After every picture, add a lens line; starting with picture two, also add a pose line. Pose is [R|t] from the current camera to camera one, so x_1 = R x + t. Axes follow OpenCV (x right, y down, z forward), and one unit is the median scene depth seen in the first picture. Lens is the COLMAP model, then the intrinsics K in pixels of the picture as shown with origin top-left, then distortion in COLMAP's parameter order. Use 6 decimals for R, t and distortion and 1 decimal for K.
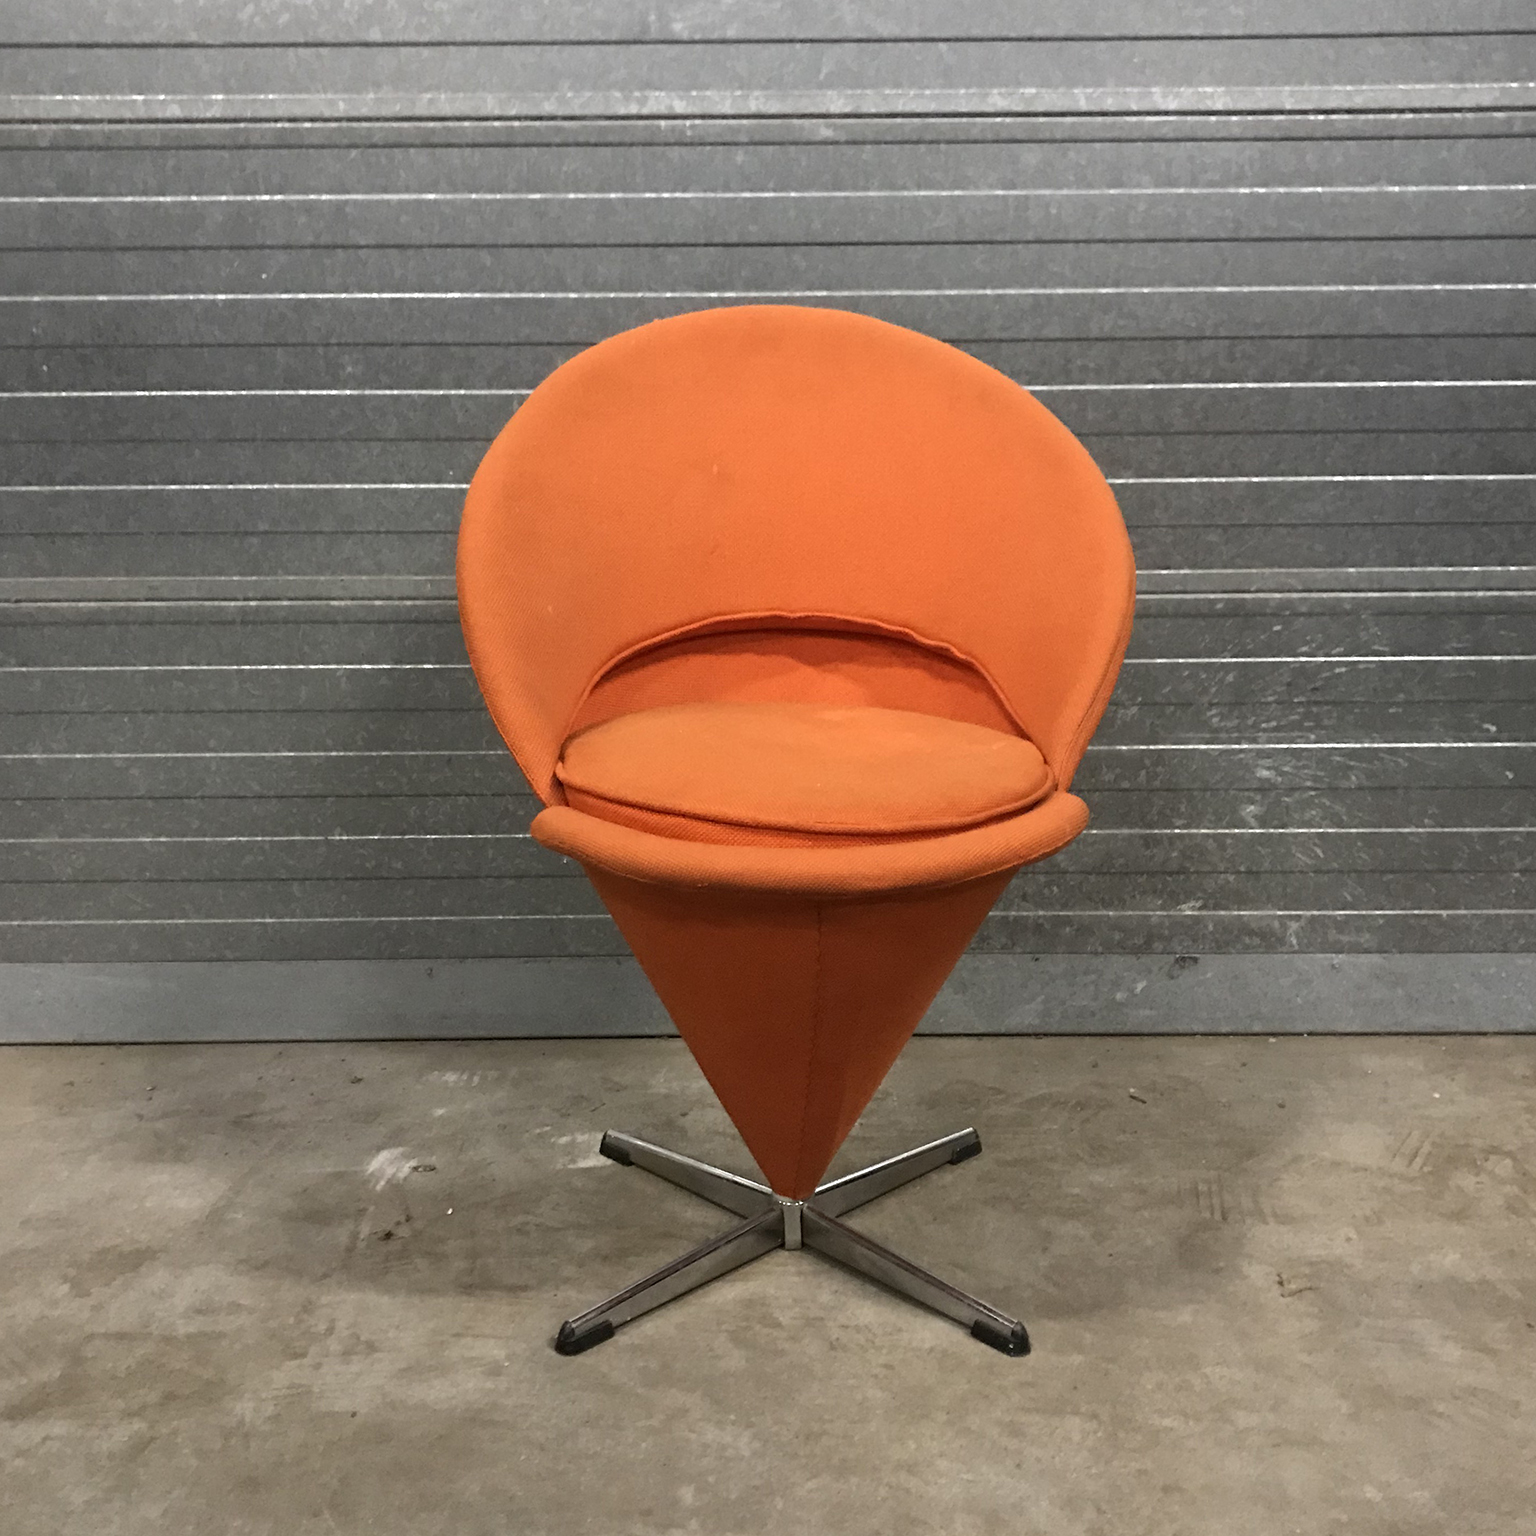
lens RADIAL K [[1818.3, 0, 768.8], [0, 1818.3, 753.9], [0, 0, 1]] dist [0.000634, 0.000000]
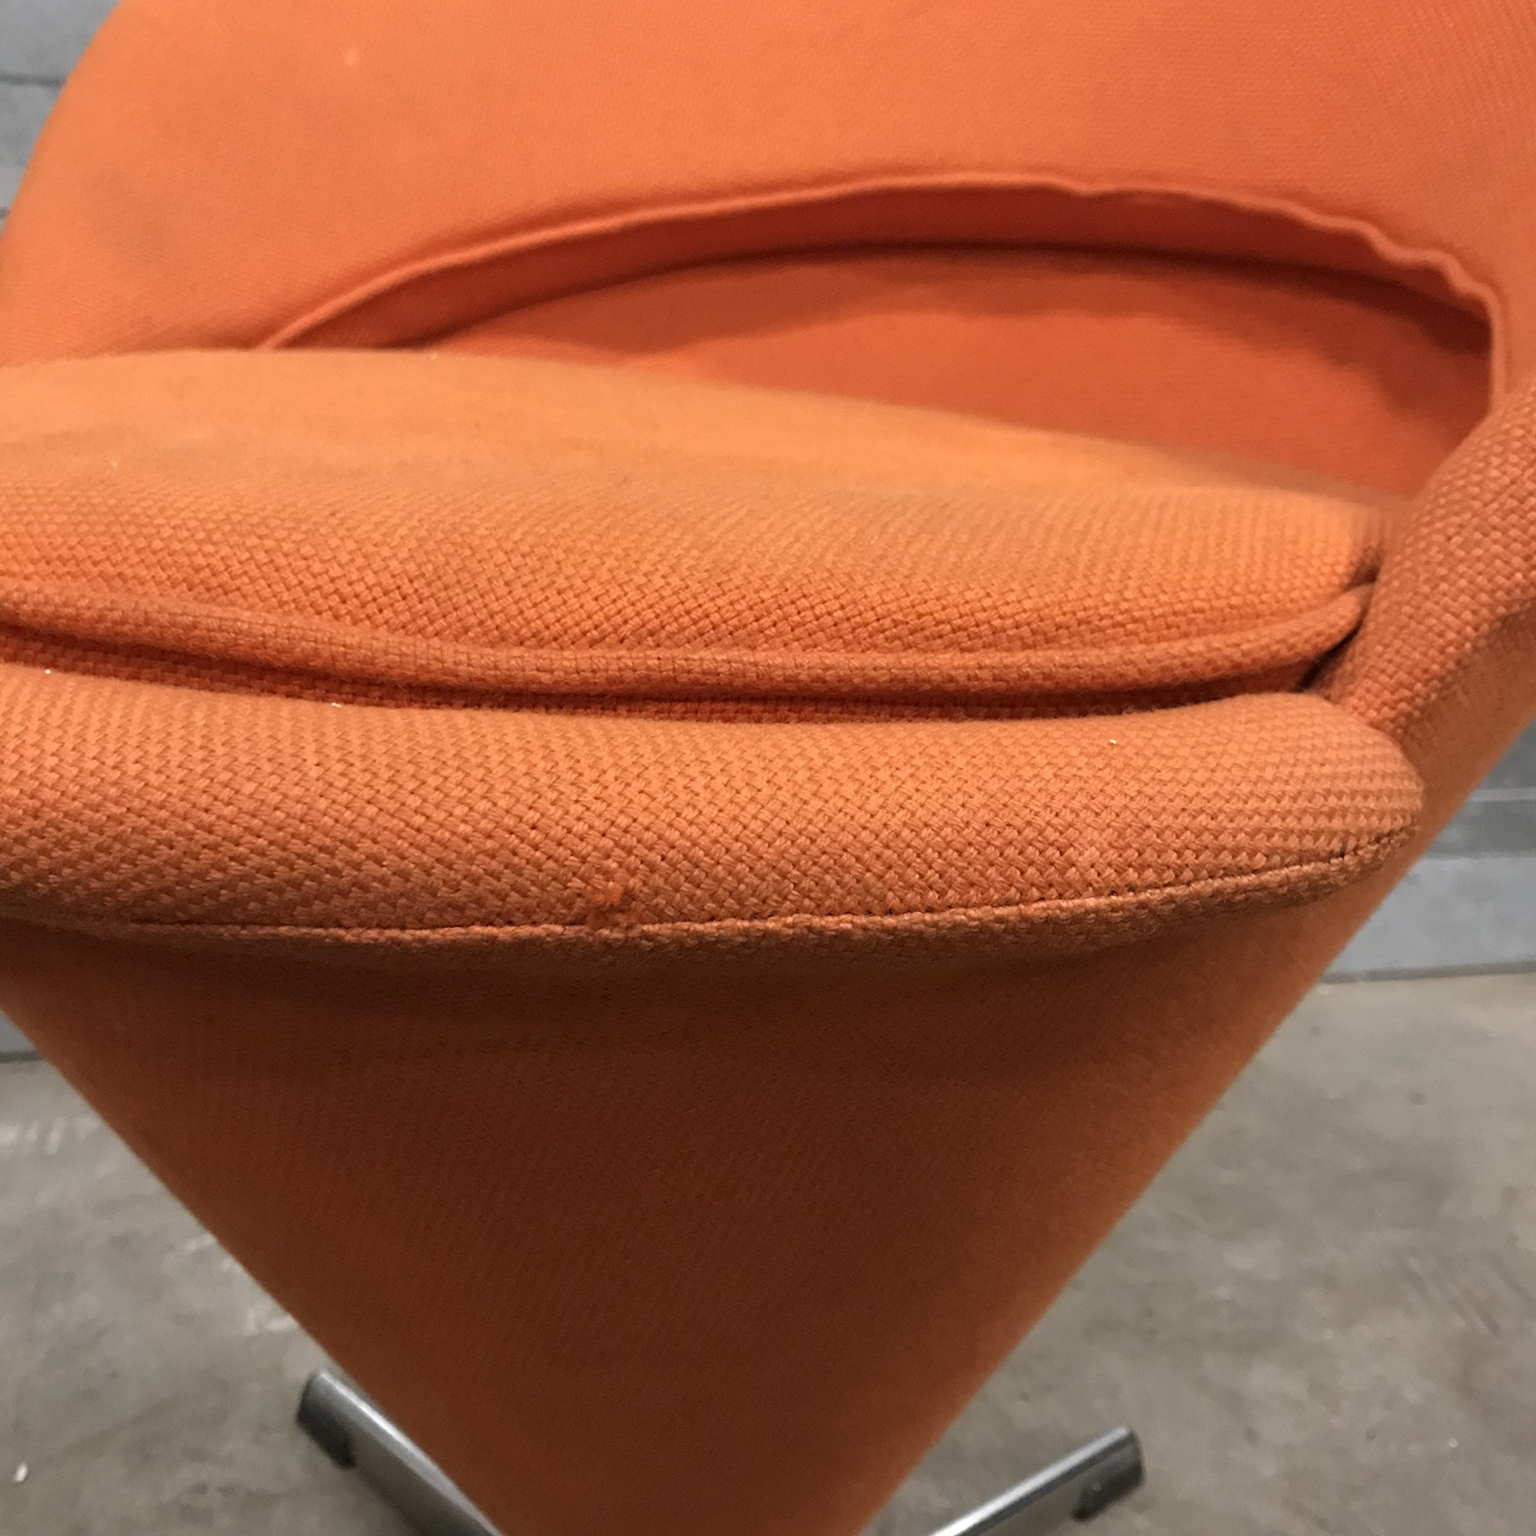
lens RADIAL K [[1709.6, 0, 742.4], [0, 1709.6, 807.8], [0, 0, 1]] dist [0.000732, 0.000000]
pose [[0.968378, -0.022396, 0.248482, -0.093769], [0.004837, 0.997461, 0.071054, 0.050399], [-0.249442, -0.067605, 0.966027, 0.504104]]
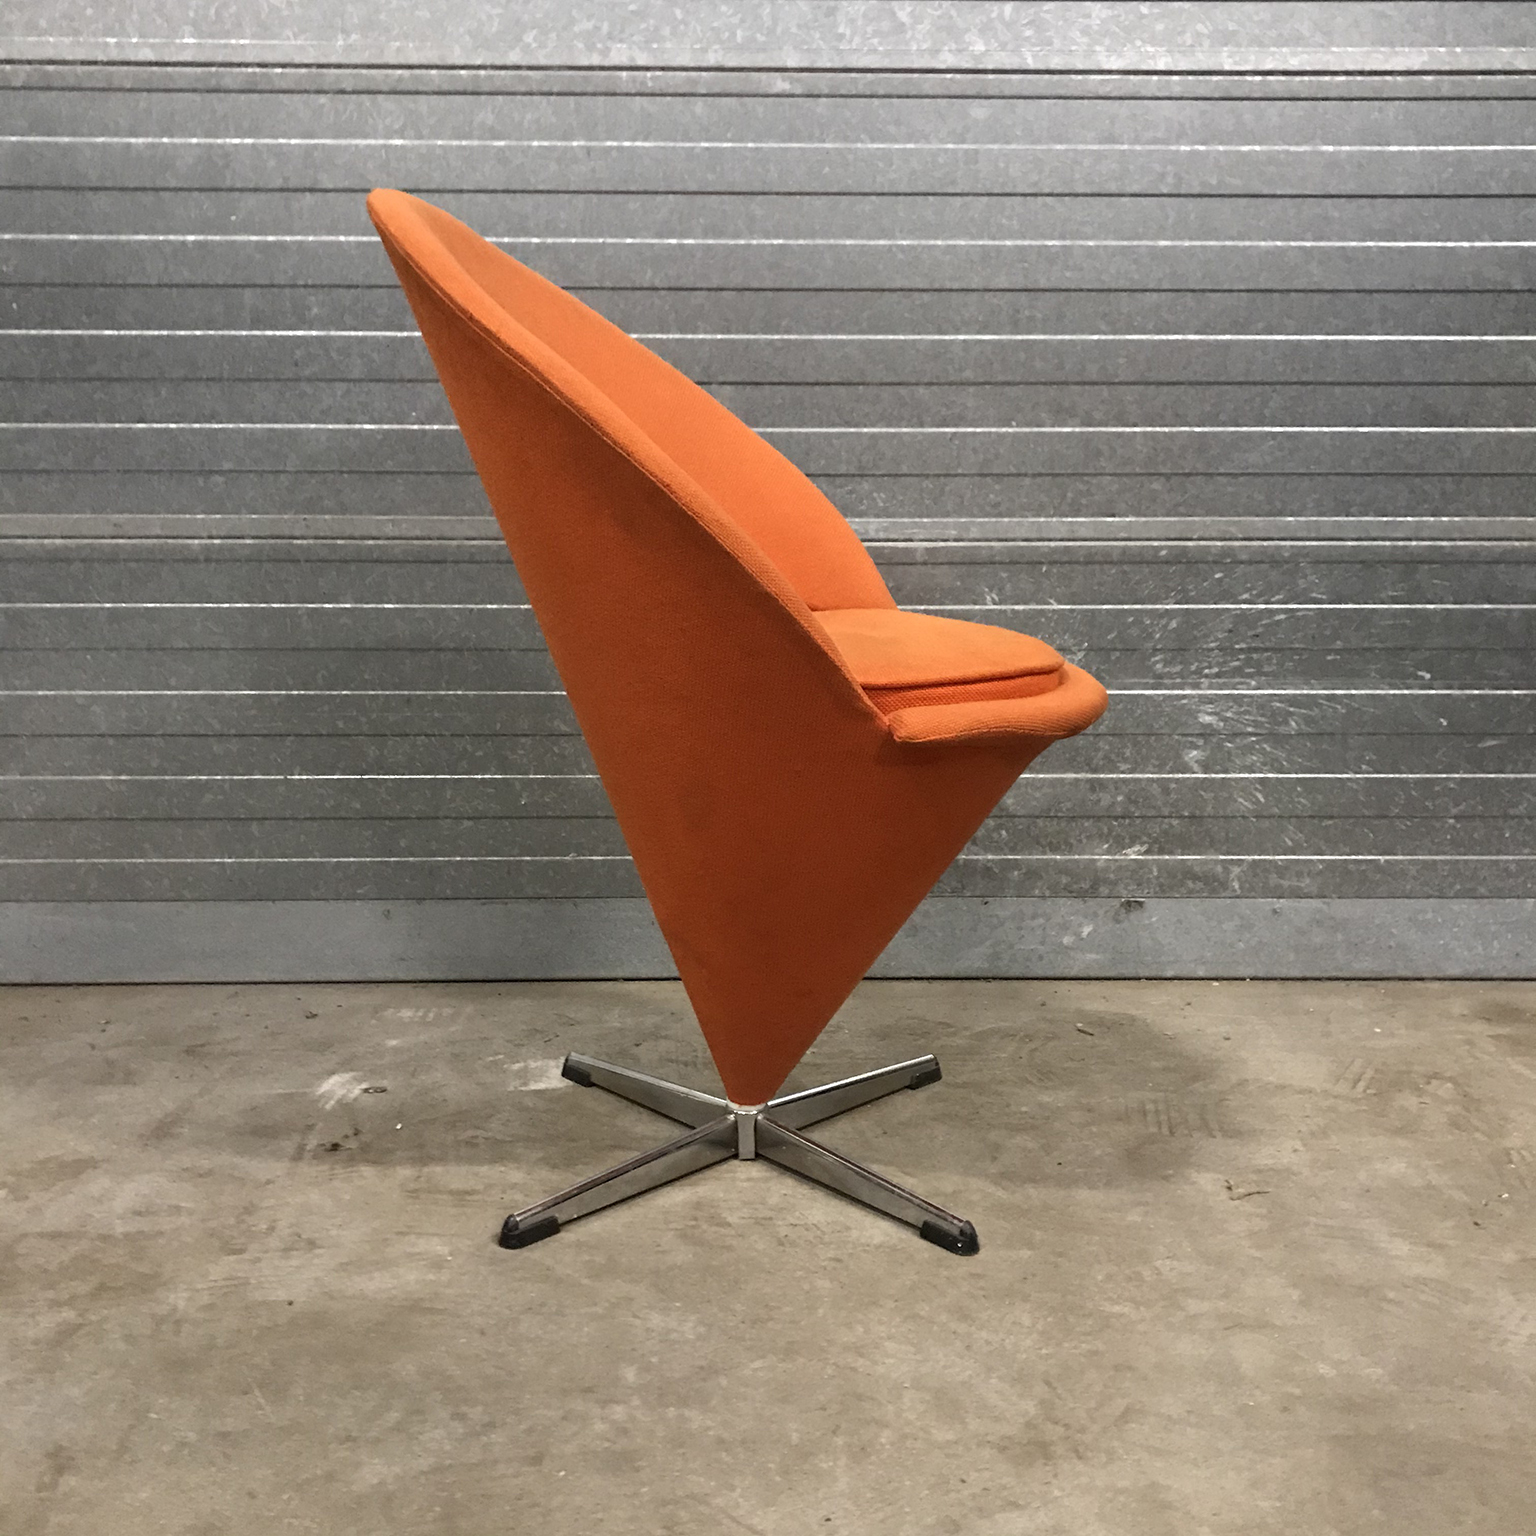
lens RADIAL K [[1709.6, 0, 774.6], [0, 1709.6, 751.3], [0, 0, 1]] dist [0.000732, 0.000000]
pose [[0.999699, 0.006504, 0.023677, 0.006329], [-0.005466, 0.999033, -0.043617, 0.078534], [-0.023938, 0.043475, 0.998768, 0.046337]]
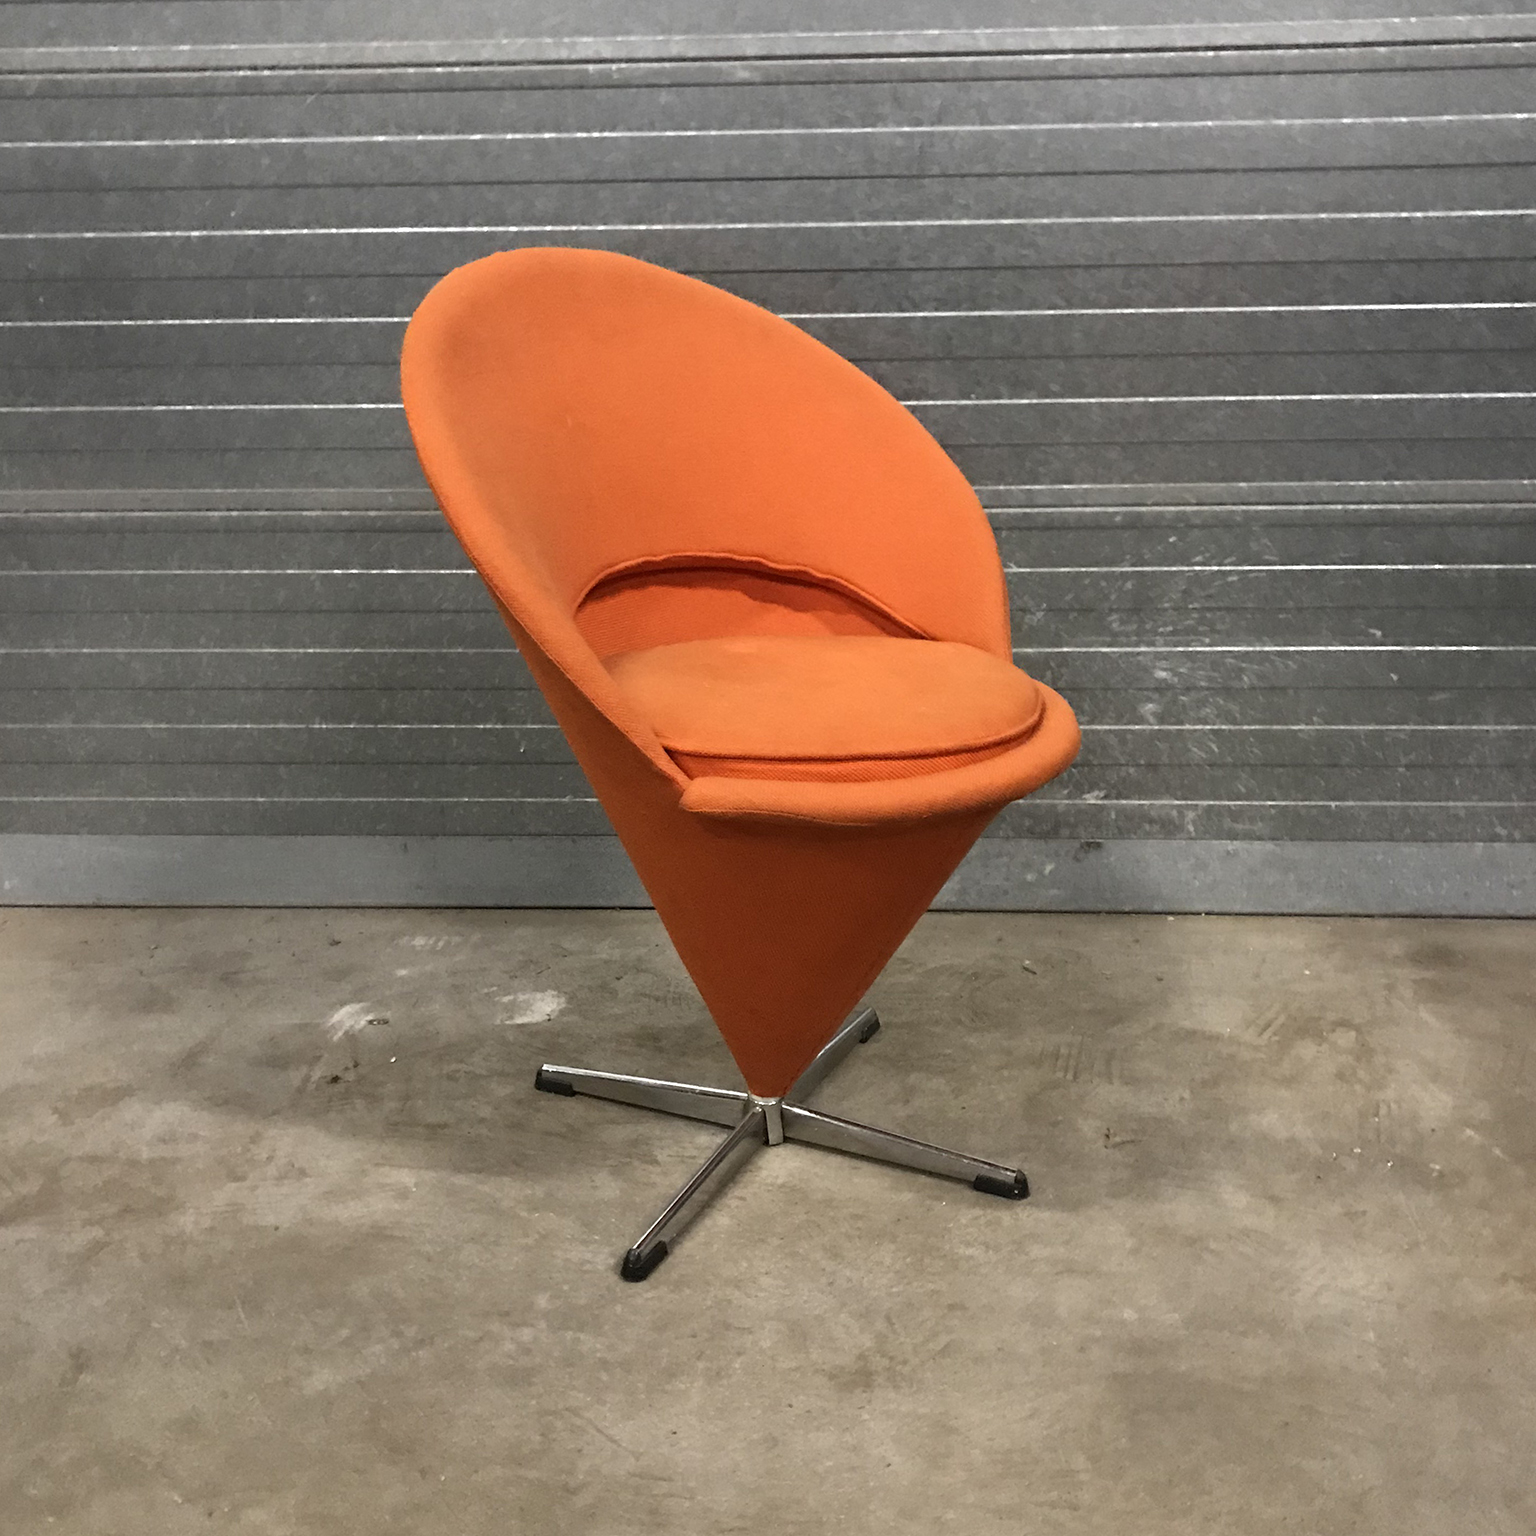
lens RADIAL K [[1805.1, 0, 791.6], [0, 1805.1, 761.0], [0, 0, 1]] dist [0.000902, 0.000000]
pose [[0.998353, 0.009704, -0.056541, 0.123976], [-0.005204, 0.996845, 0.079206, -0.023198], [0.057132, -0.078781, 0.995253, -0.087022]]
